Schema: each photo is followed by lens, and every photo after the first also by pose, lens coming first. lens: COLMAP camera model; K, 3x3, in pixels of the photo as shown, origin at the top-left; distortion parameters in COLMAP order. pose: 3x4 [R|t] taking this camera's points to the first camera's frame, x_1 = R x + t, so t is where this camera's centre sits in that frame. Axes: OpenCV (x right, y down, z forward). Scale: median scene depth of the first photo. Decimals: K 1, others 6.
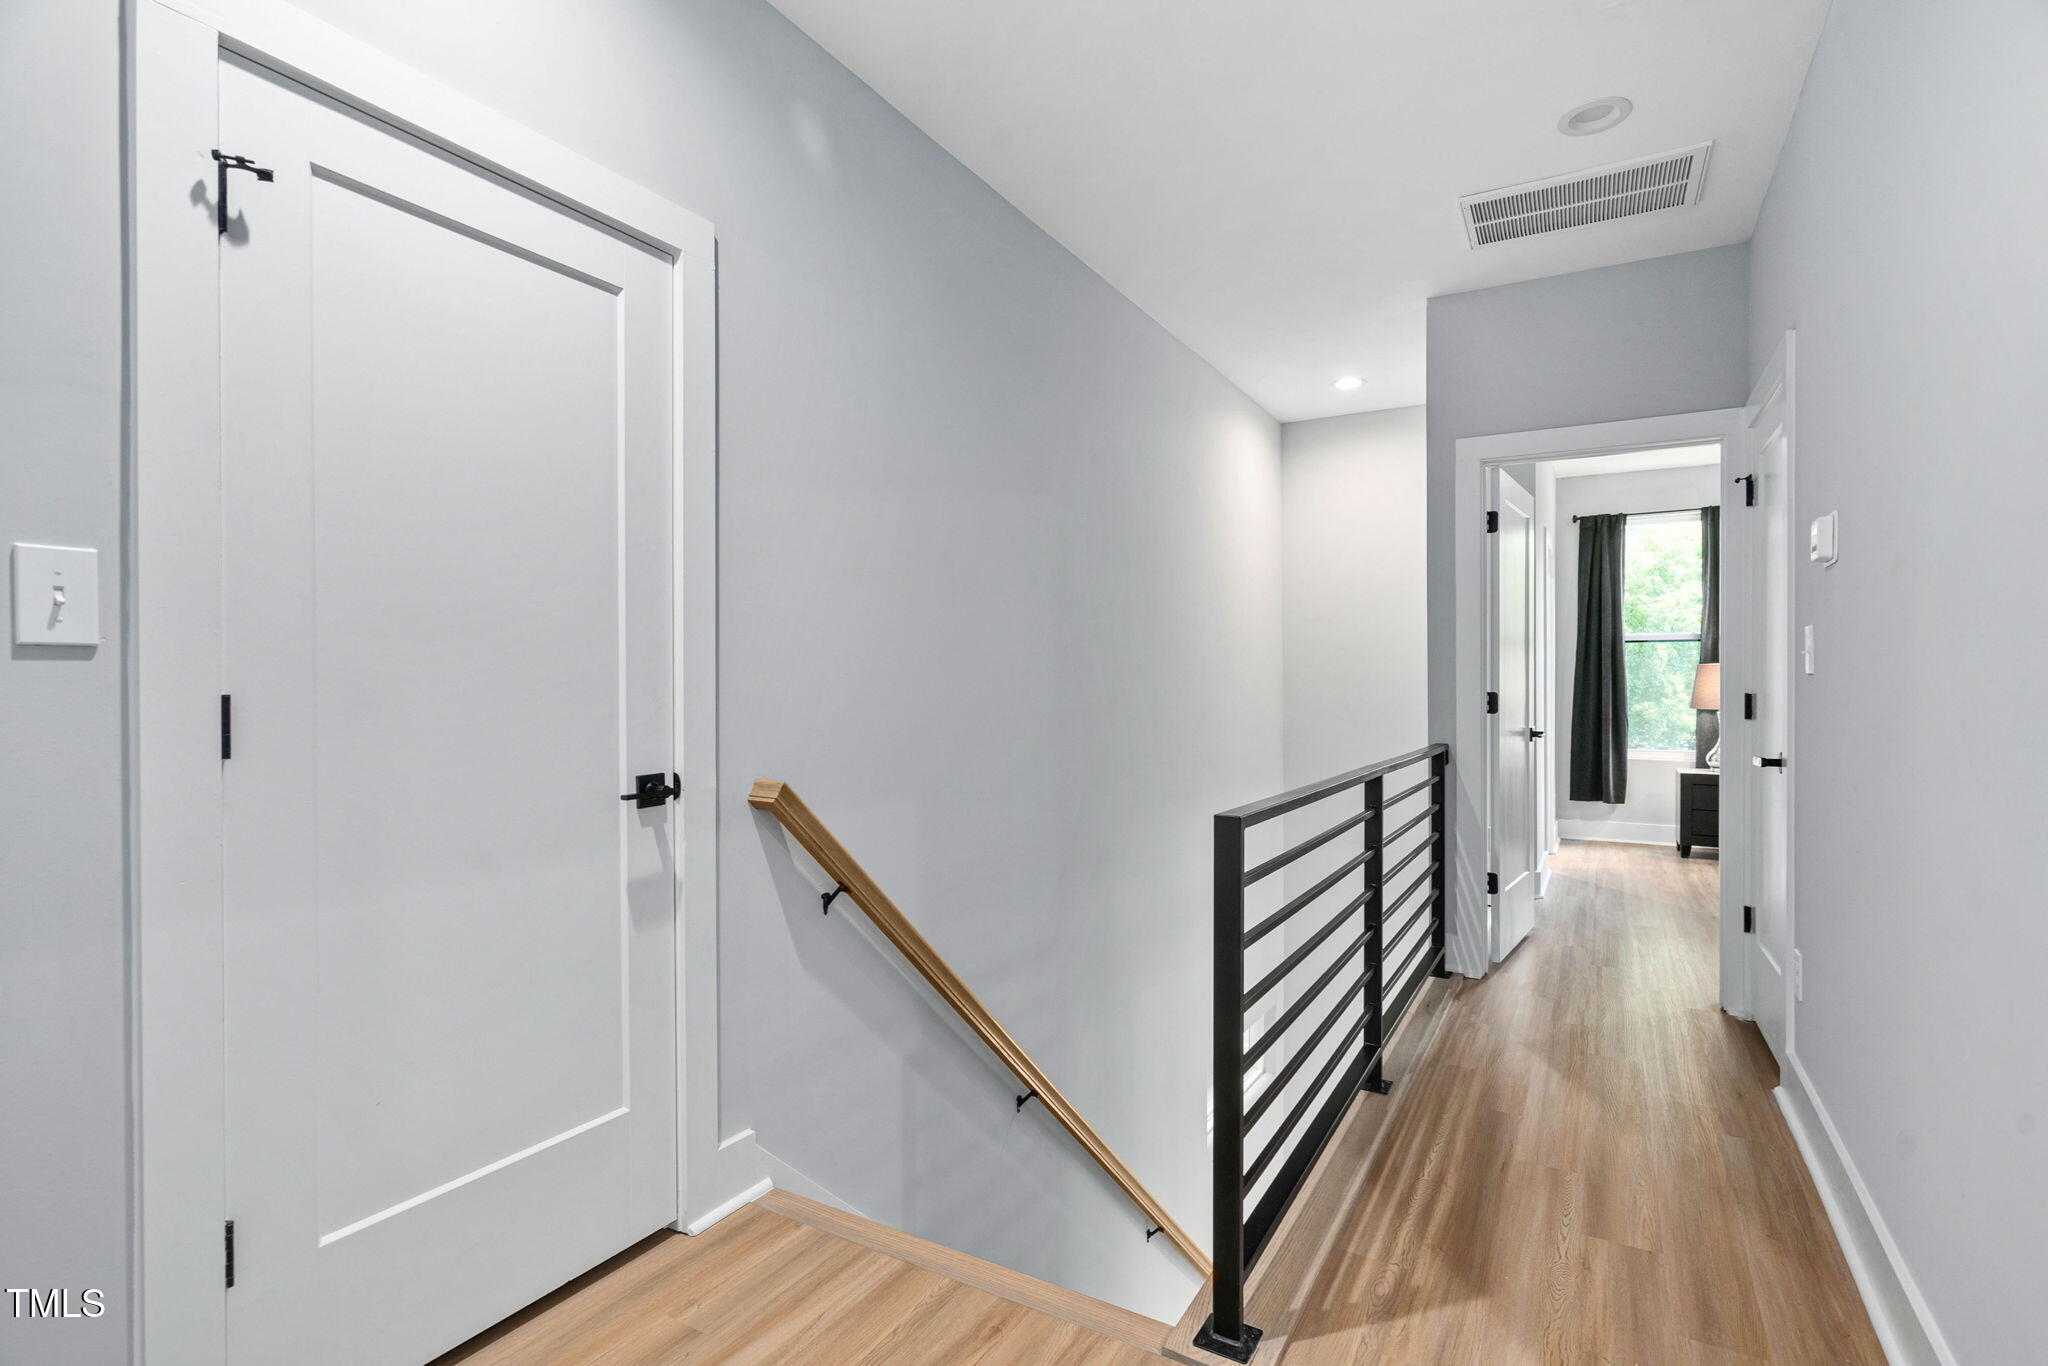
lens RADIAL K [[971.2, 0, 1015.1], [0, 971.2, 685.2], [0, 0, 1]] dist [0.001993, -0.000138]
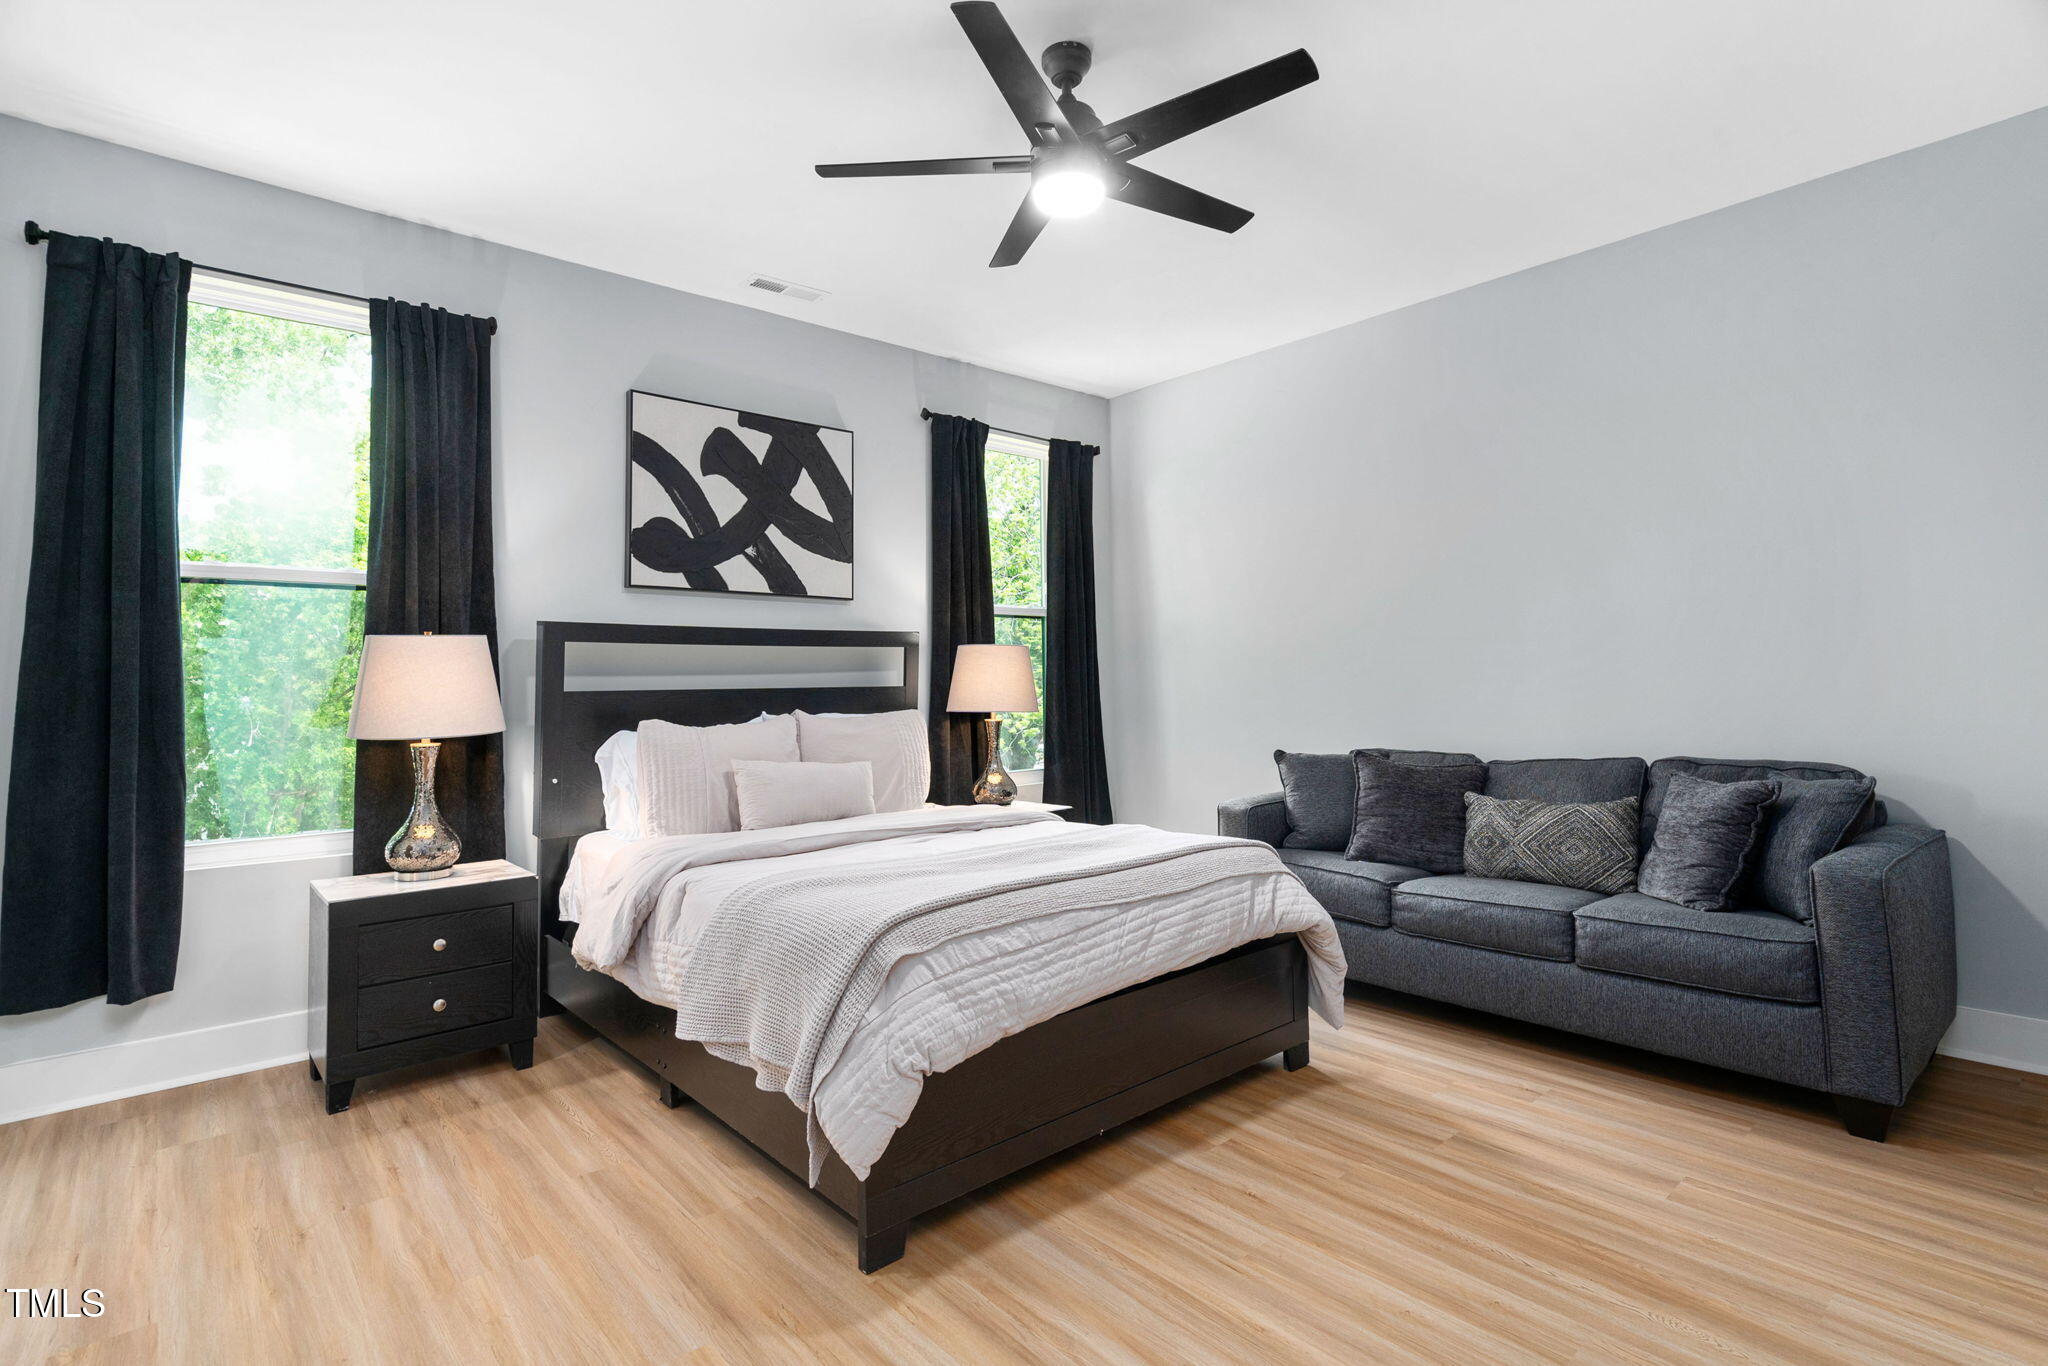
lens RADIAL K [[971.2, 0, 1012.6], [0, 971.2, 678.5], [0, 0, 1]] dist [0.001993, -0.000138]
pose [[0.299978, 0.021435, 0.953705, 0.349574], [0.008306, 0.999651, -0.025080, 0.009394], [-0.953910, 0.015445, 0.299695, 0.554085]]
